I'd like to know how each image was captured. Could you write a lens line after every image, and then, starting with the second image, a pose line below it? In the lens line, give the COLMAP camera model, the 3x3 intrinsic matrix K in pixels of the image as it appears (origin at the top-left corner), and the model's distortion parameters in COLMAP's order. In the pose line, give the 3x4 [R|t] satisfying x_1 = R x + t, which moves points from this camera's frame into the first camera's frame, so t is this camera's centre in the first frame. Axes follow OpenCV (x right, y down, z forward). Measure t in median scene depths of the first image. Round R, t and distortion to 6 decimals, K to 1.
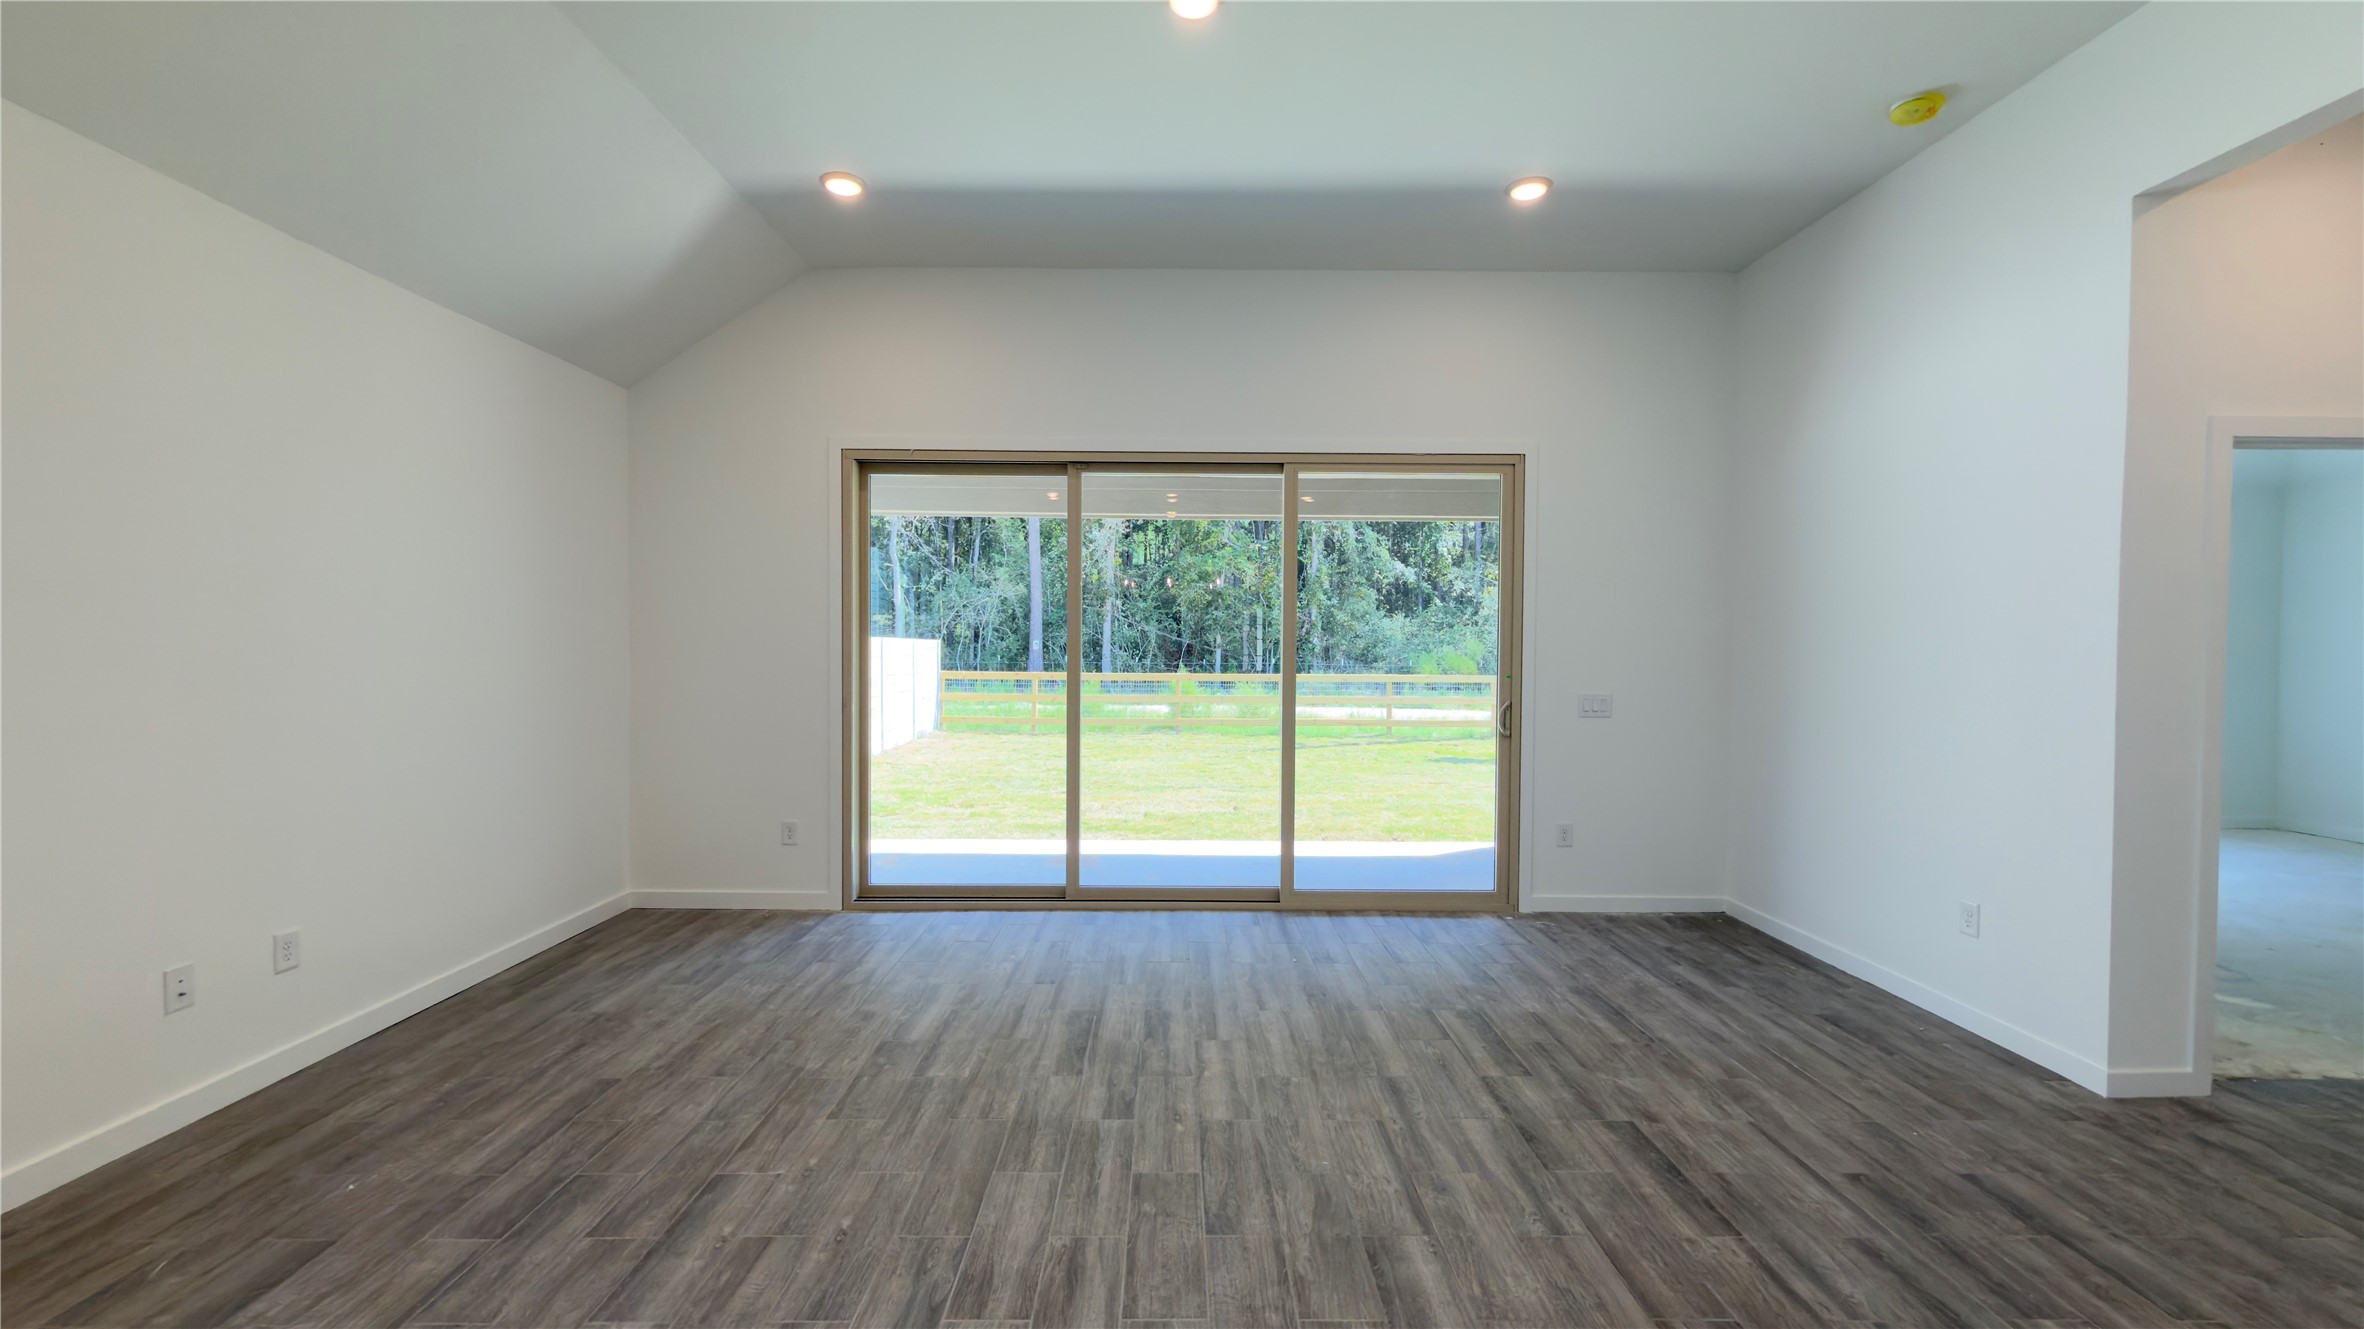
lens RADIAL K [[941.9, 0, 1179.4], [0, 941.9, 668.9], [0, 0, 1]] dist [0.010419, -0.000049]
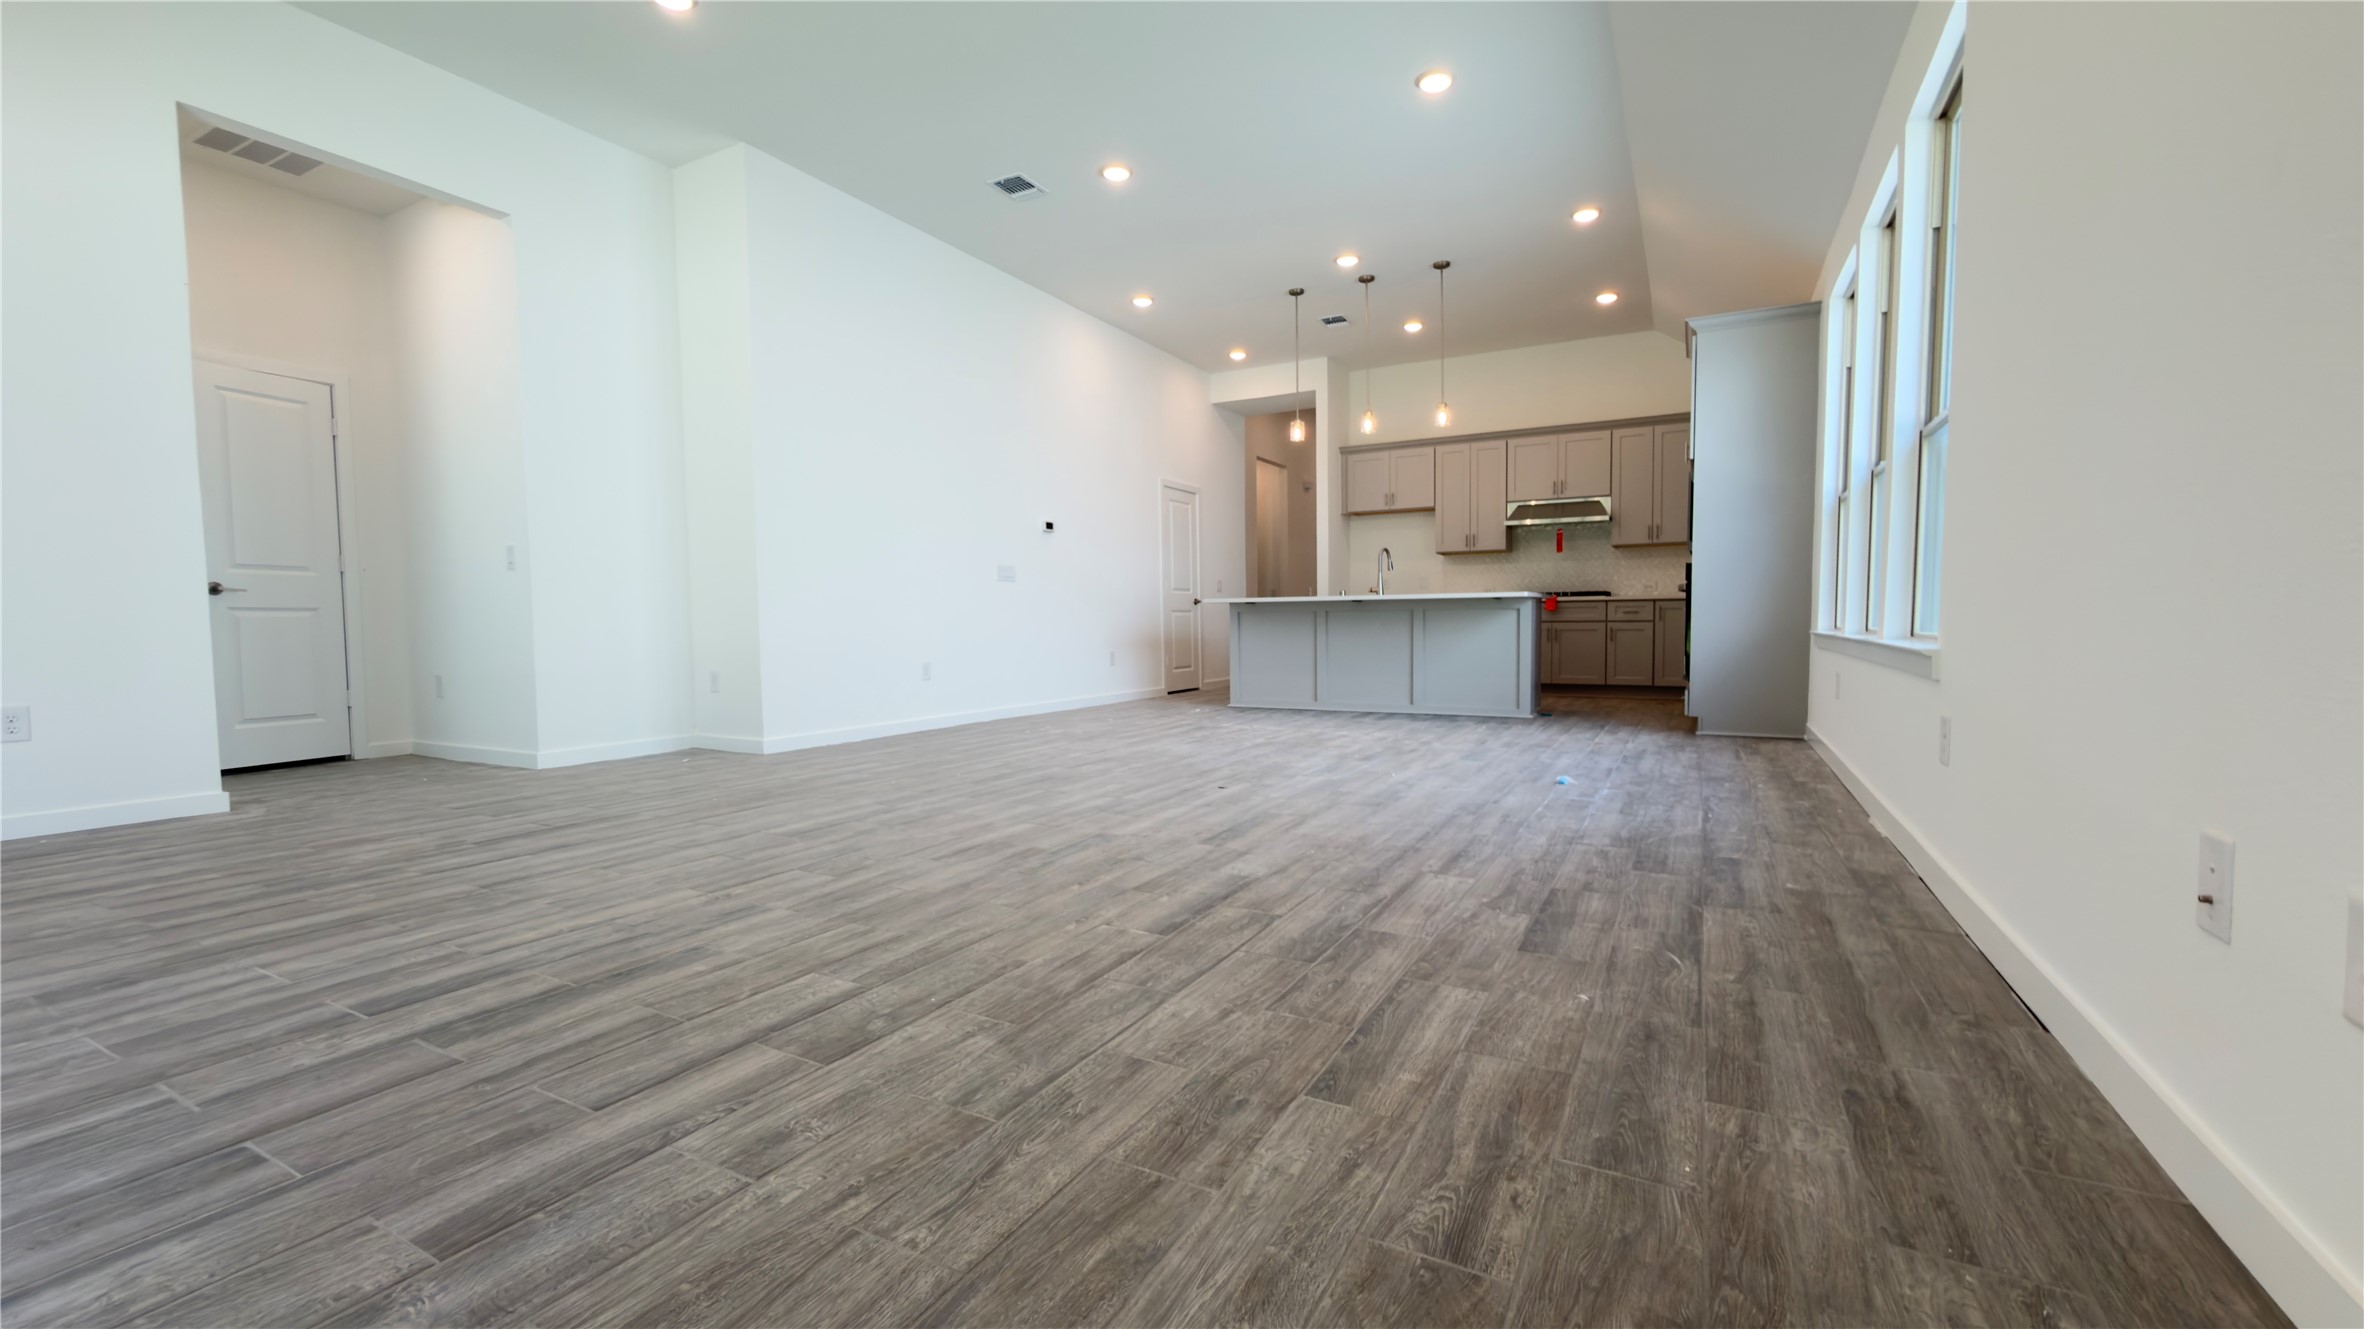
lens RADIAL K [[941.9, 0, 1180.6], [0, 941.9, 671.7], [0, 0, 1]] dist [0.010419, -0.000049]
pose [[-0.872784, -0.024757, 0.487478, -0.633864], [0.014928, 0.996892, 0.077356, 0.149232], [-0.487878, 0.074792, -0.869702, 1.194373]]
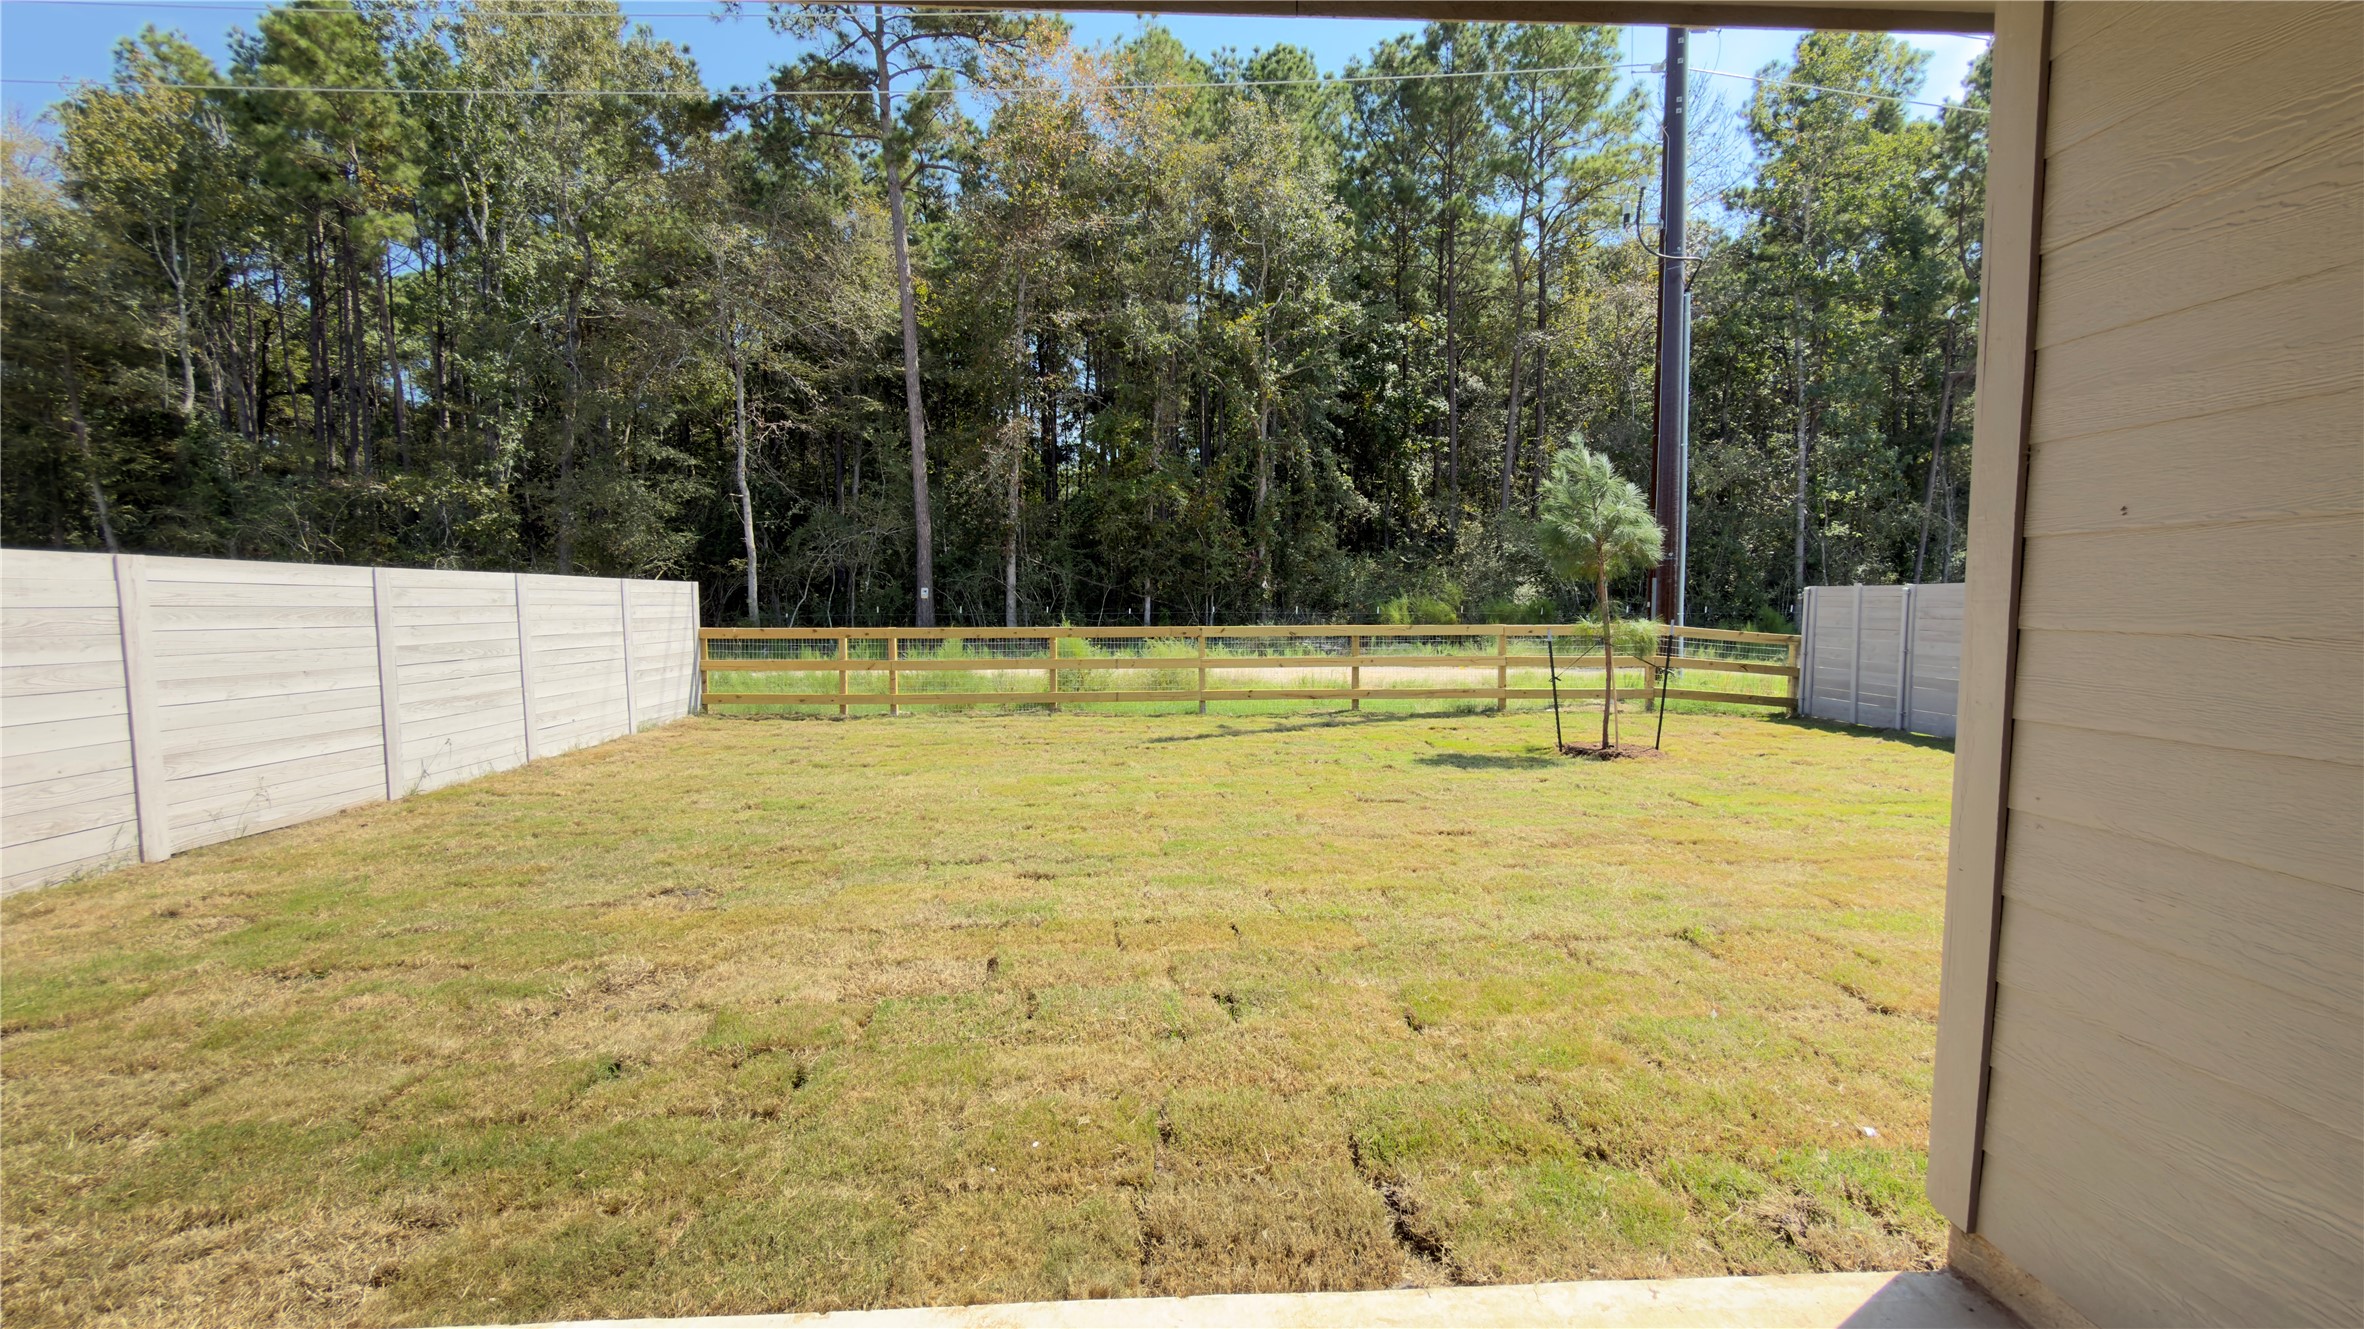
lens RADIAL K [[941.9, 0, 1186.8], [0, 941.9, 667.2], [0, 0, 1]] dist [0.010419, -0.000049]
pose [[0.998800, -0.014128, 0.046884, 0.047256], [0.011806, 0.998708, 0.049434, 0.000864], [-0.047522, -0.048821, 0.997676, 0.225279]]
